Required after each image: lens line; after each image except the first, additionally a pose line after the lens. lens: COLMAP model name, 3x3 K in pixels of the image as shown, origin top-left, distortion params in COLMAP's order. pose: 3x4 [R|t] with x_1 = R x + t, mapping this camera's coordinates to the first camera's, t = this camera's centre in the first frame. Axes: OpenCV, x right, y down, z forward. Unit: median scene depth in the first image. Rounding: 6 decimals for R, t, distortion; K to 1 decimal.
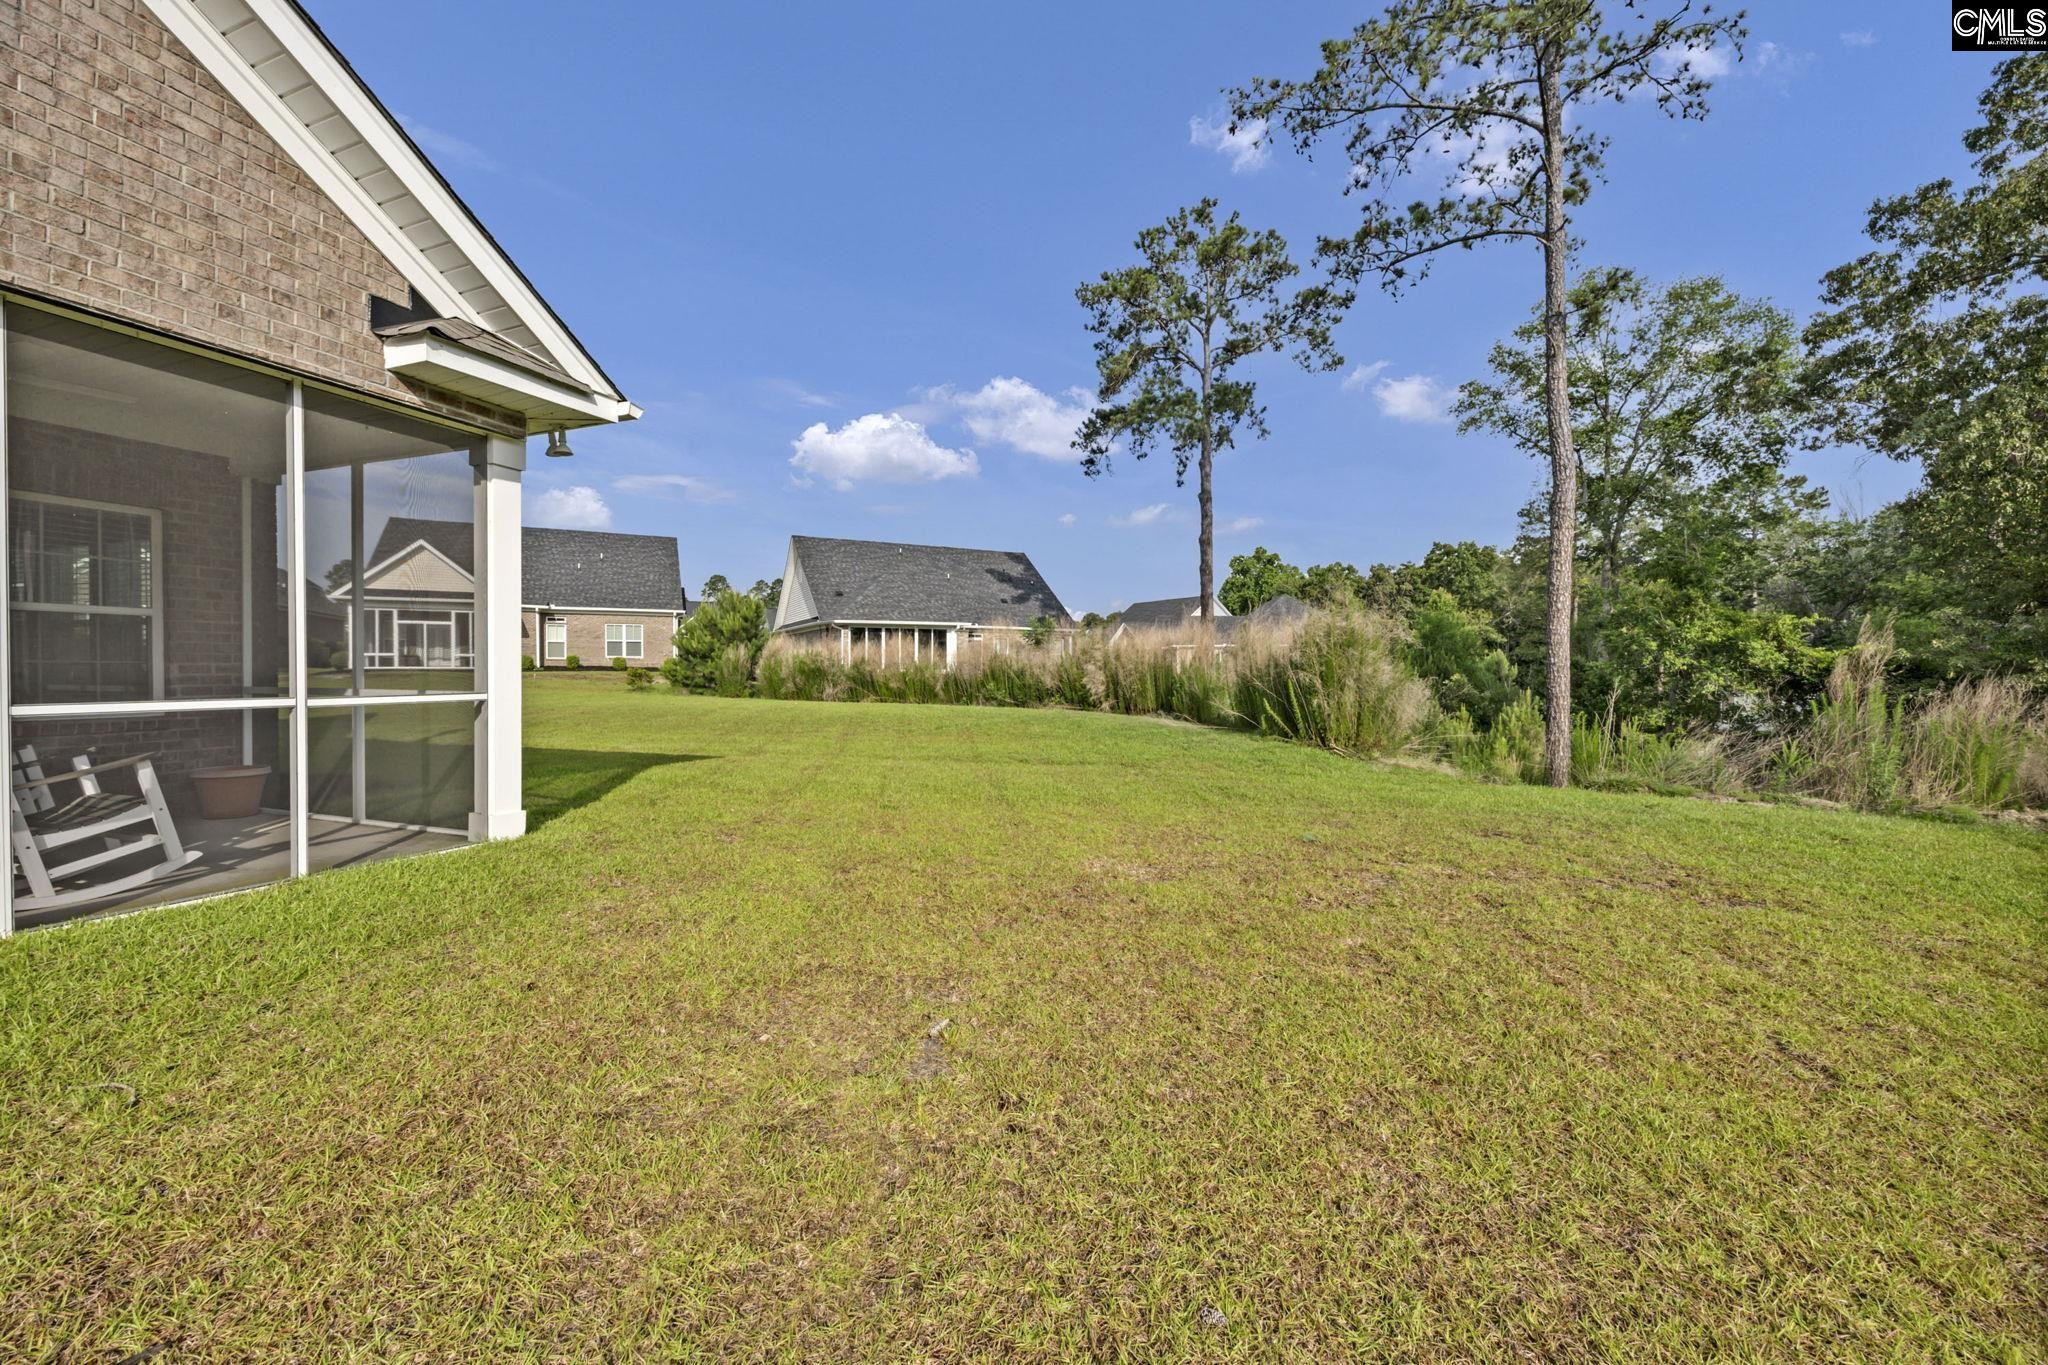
lens RADIAL K [[789.9, 0, 1028.1], [0, 789.9, 677.2], [0, 0, 1]] dist [0.001860, -0.000245]
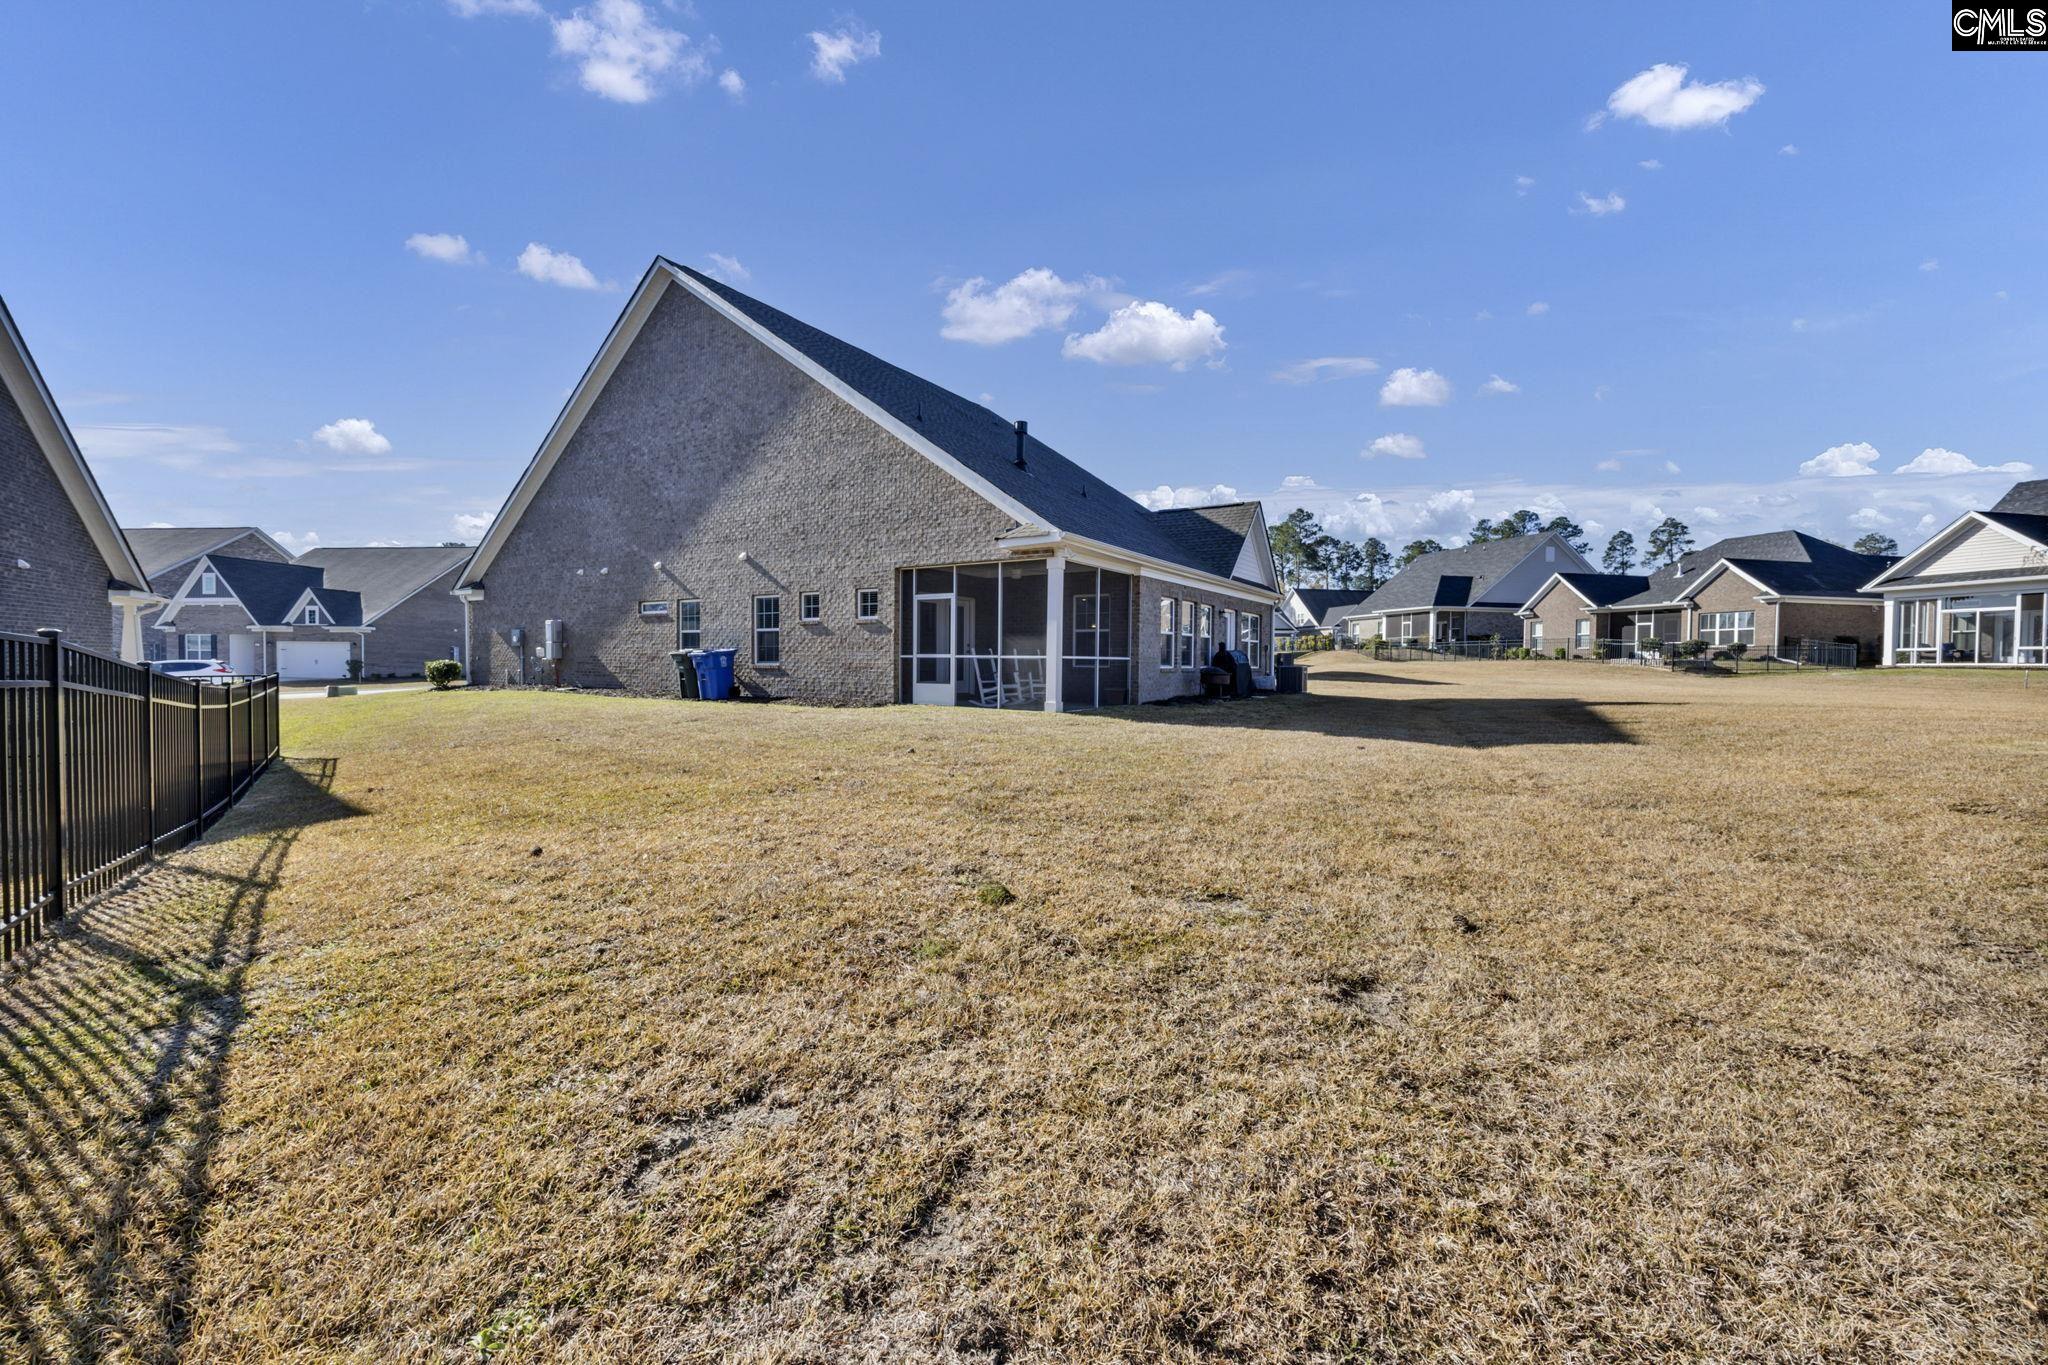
lens RADIAL K [[789.9, 0, 1028.1], [0, 789.9, 677.2], [0, 0, 1]] dist [0.001860, -0.000245]
pose [[-0.211004, 0.014558, -0.977377, 0.285215], [-0.020396, 0.999606, 0.019293, 0.006405], [0.977272, 0.024005, -0.210624, 0.221831]]
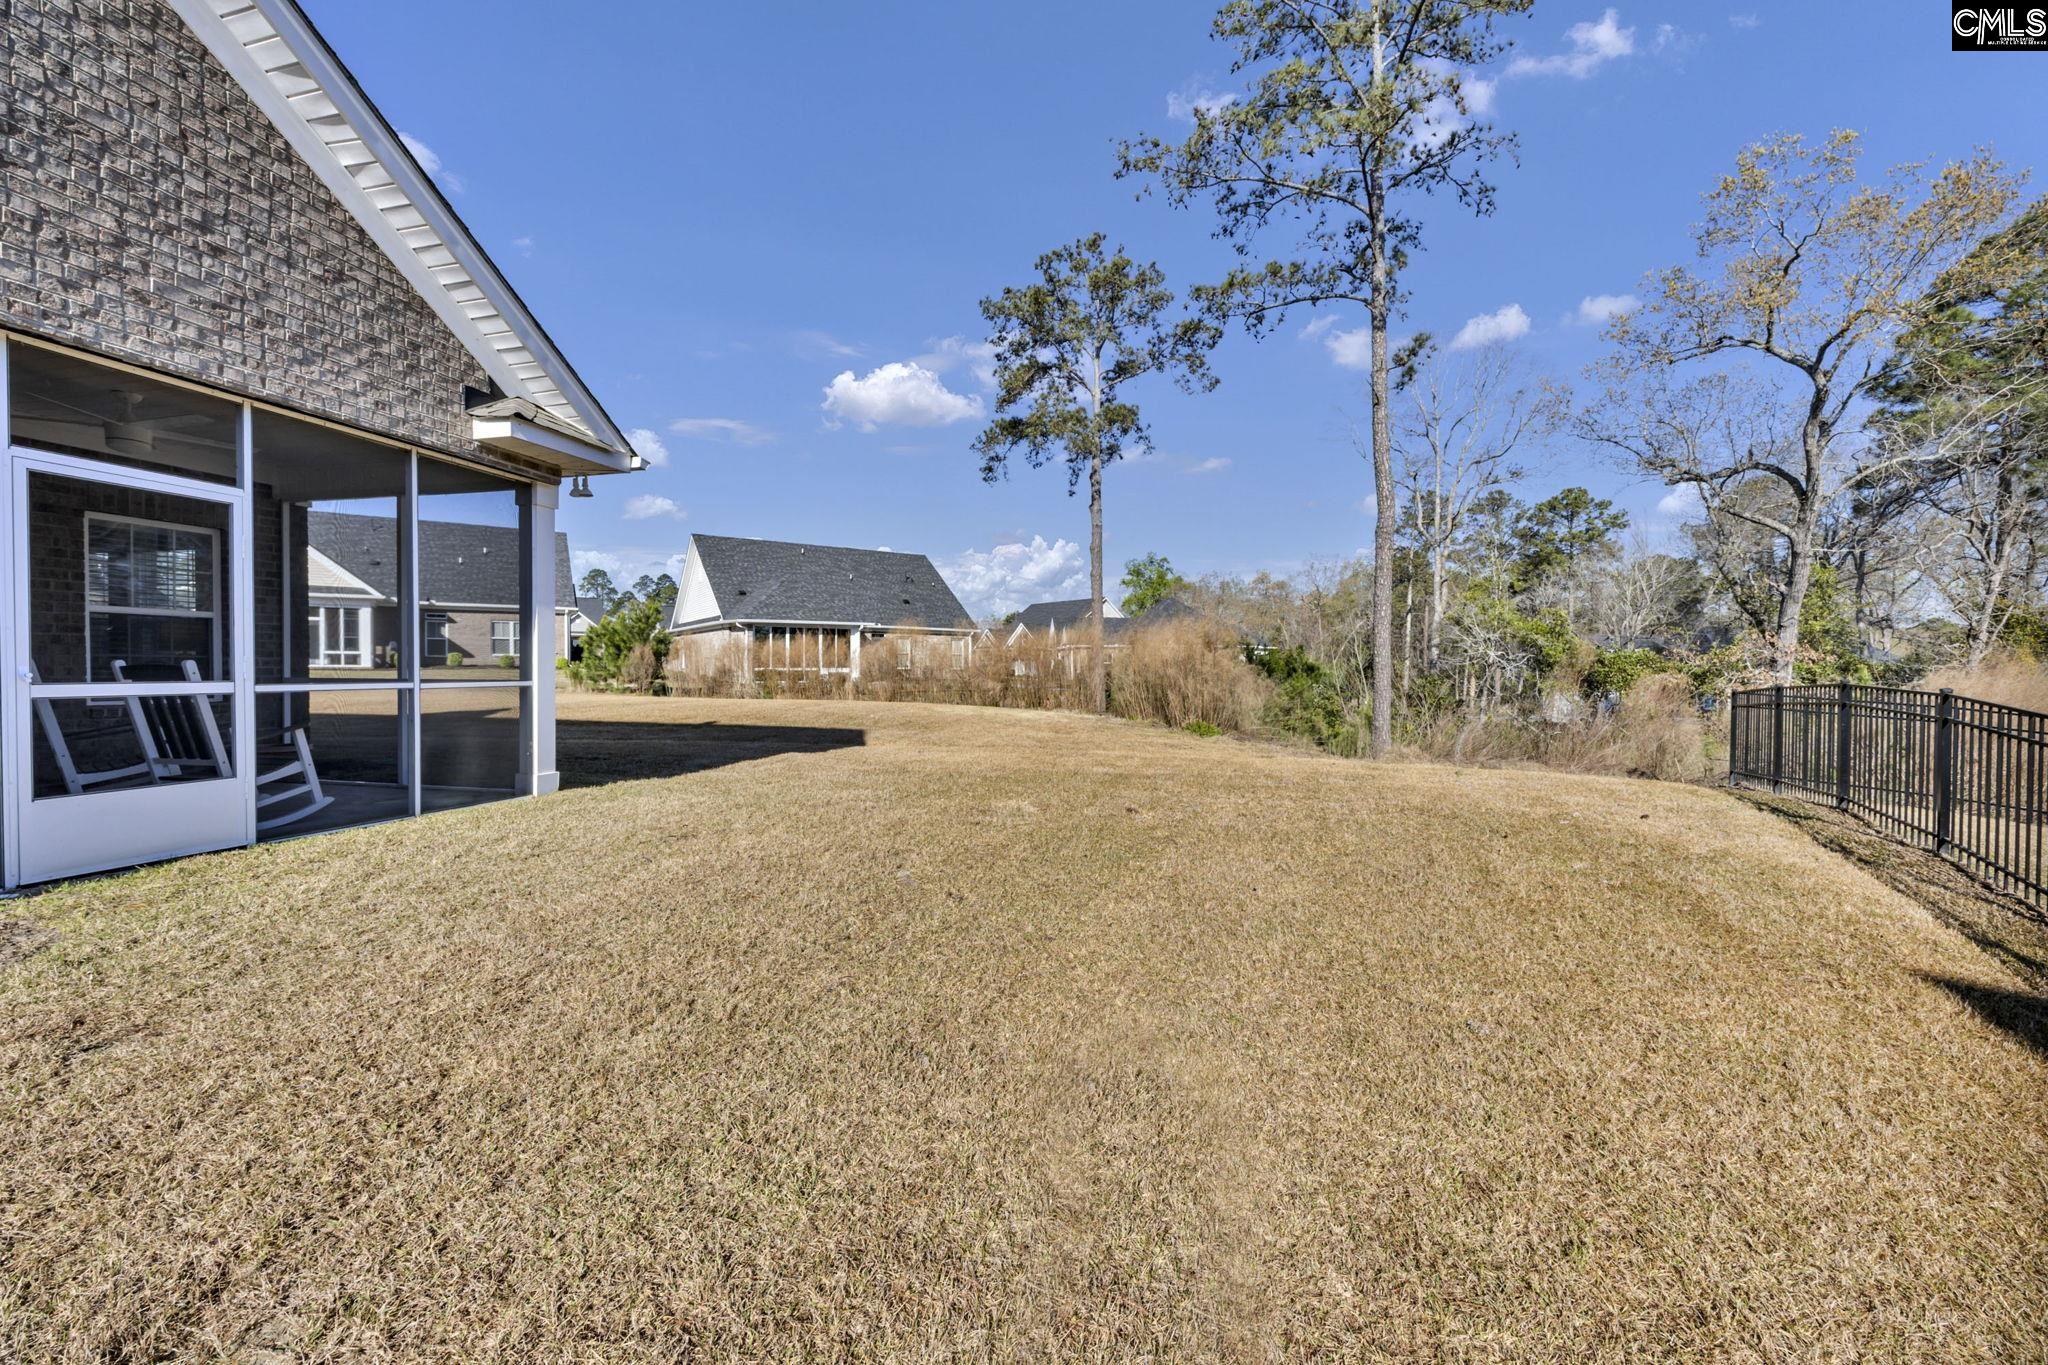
lens RADIAL K [[789.9, 0, 1028.1], [0, 789.9, 677.2], [0, 0, 1]] dist [0.001860, -0.000245]
pose [[0.991667, -0.000891, 0.128827, -0.006298], [0.000767, 0.999999, 0.001009, 0.001922], [-0.128827, -0.000902, 0.991667, -0.058943]]
